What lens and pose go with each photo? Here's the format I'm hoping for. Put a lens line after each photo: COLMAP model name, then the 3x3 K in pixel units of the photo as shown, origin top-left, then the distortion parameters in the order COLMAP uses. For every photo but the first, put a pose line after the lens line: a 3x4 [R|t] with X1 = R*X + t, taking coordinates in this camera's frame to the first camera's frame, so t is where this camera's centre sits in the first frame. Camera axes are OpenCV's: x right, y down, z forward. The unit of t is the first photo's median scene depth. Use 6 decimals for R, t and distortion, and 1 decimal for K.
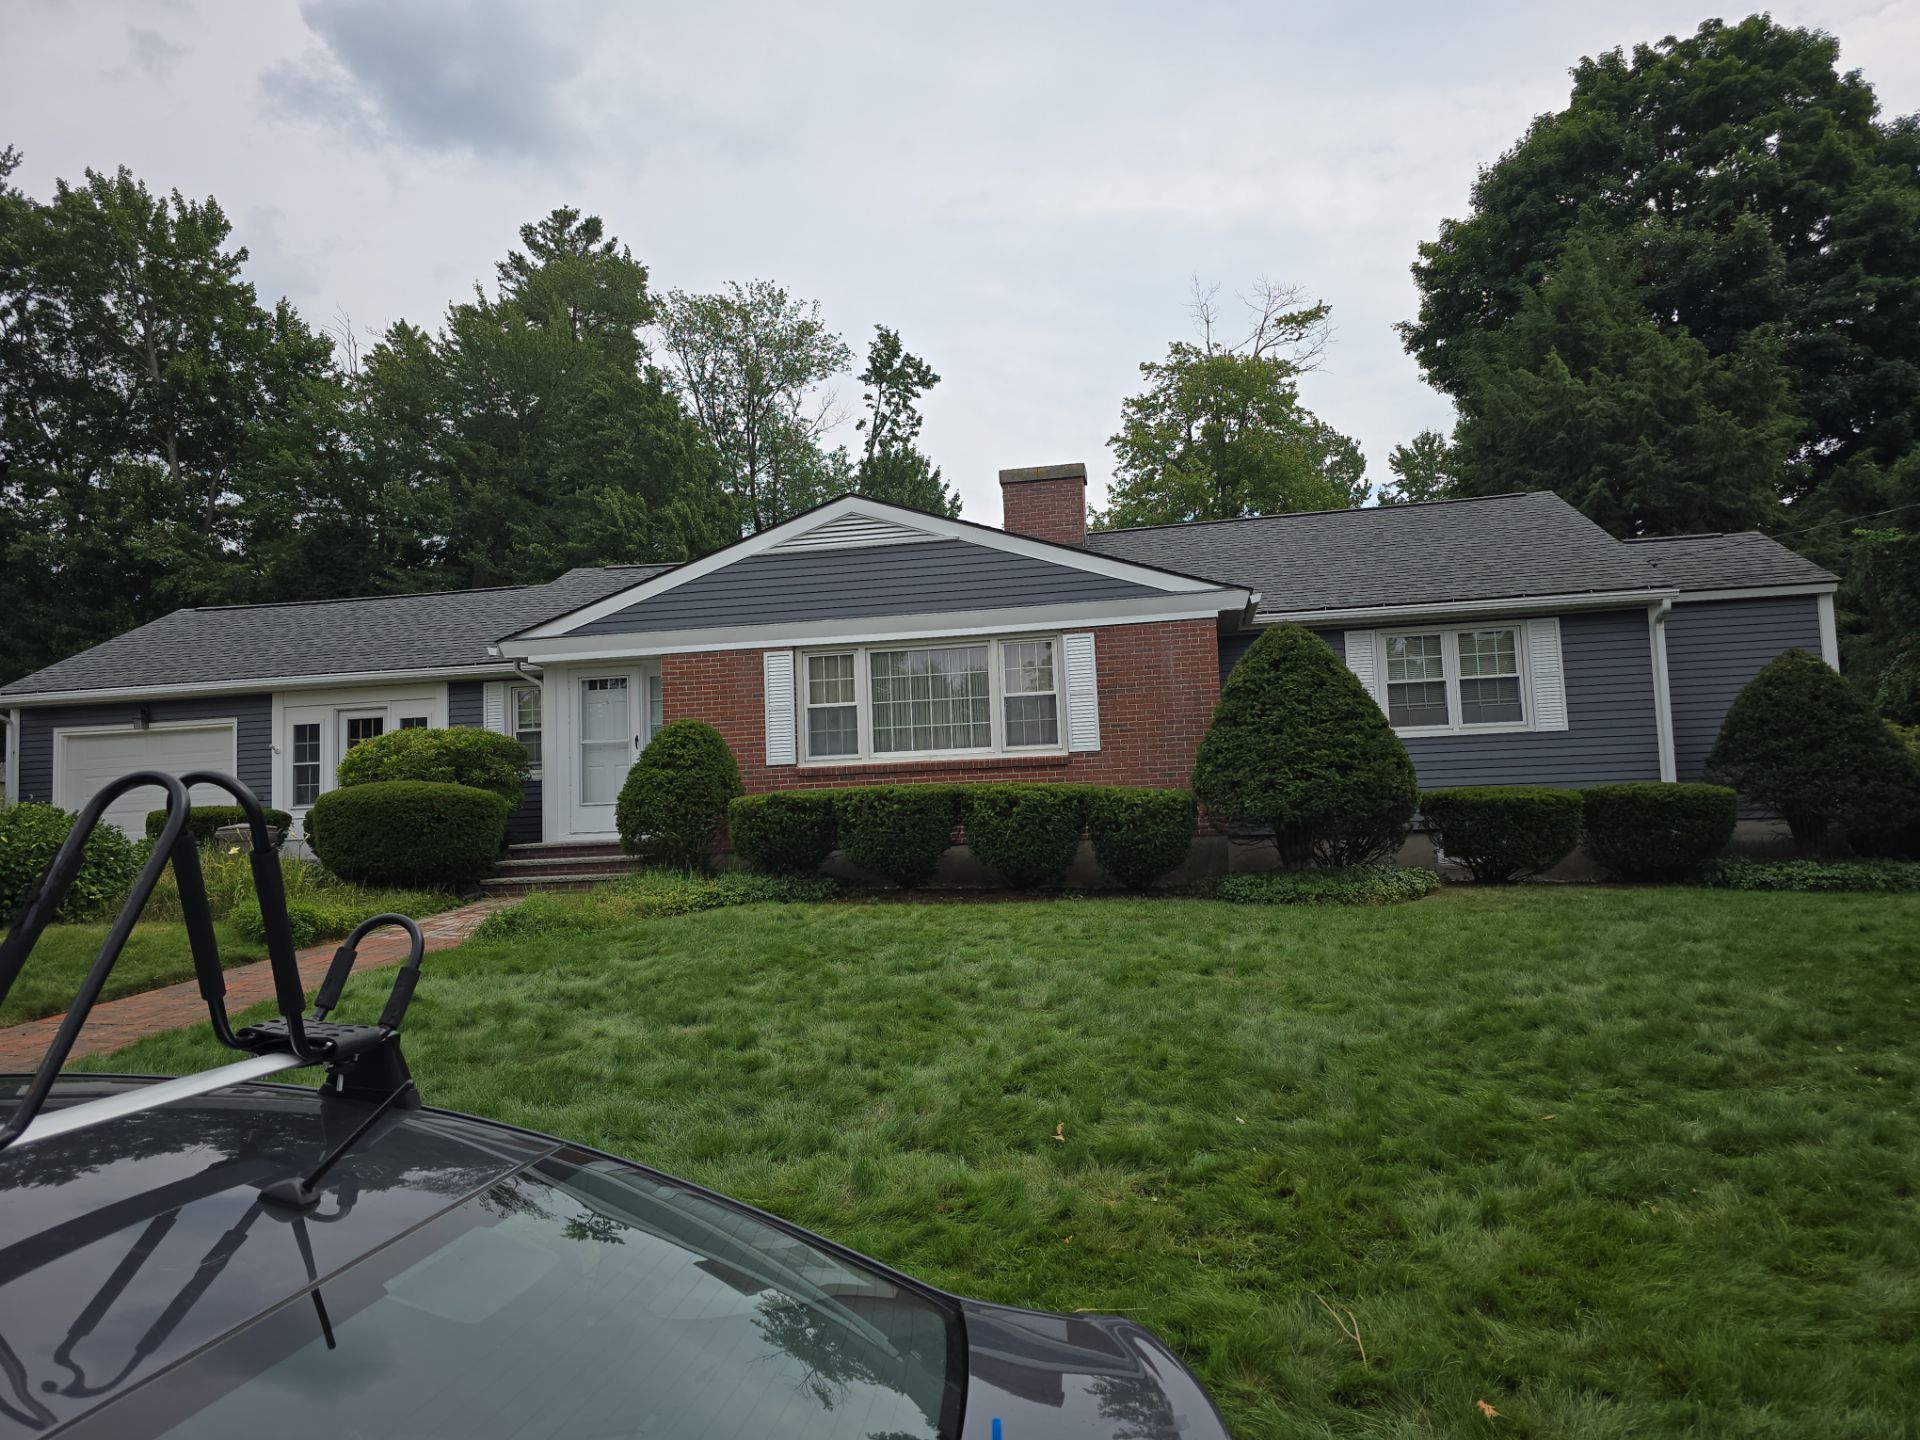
lens RADIAL K [[1284.5, 0, 960.0], [0, 1284.5, 720.0], [0, 0, 1]] dist [0.057662, -0.058139]
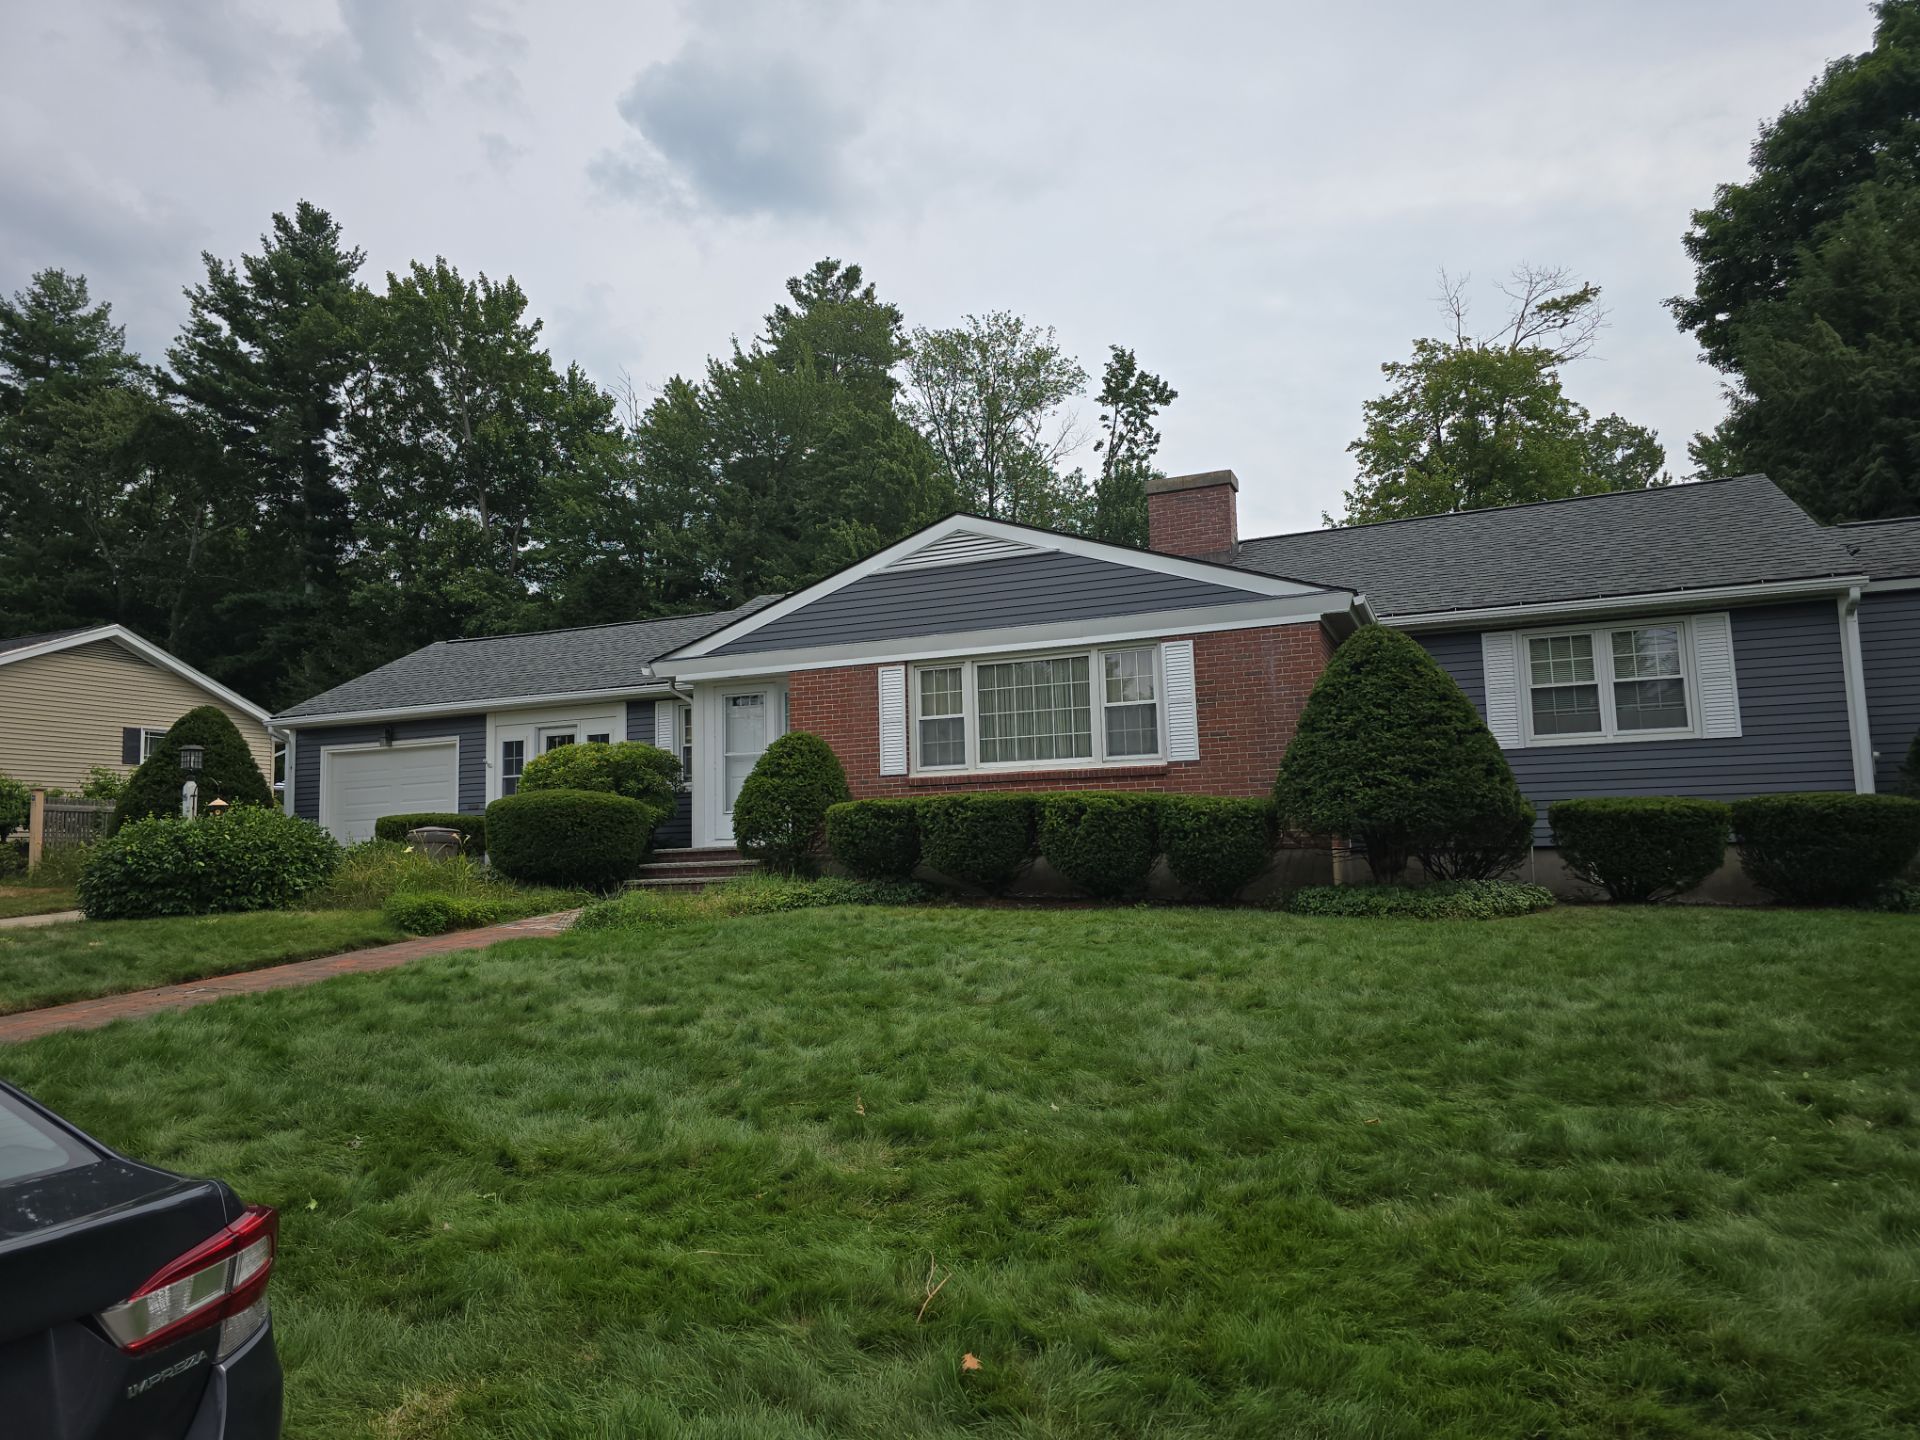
lens RADIAL K [[1284.5, 0, 960.0], [0, 1284.5, 720.0], [0, 0, 1]] dist [0.057662, -0.058139]
pose [[0.975416, -0.010220, -0.220136, 0.114267], [0.006296, 0.999809, -0.018520, 0.008053], [0.220283, 0.016679, 0.975293, -0.000150]]
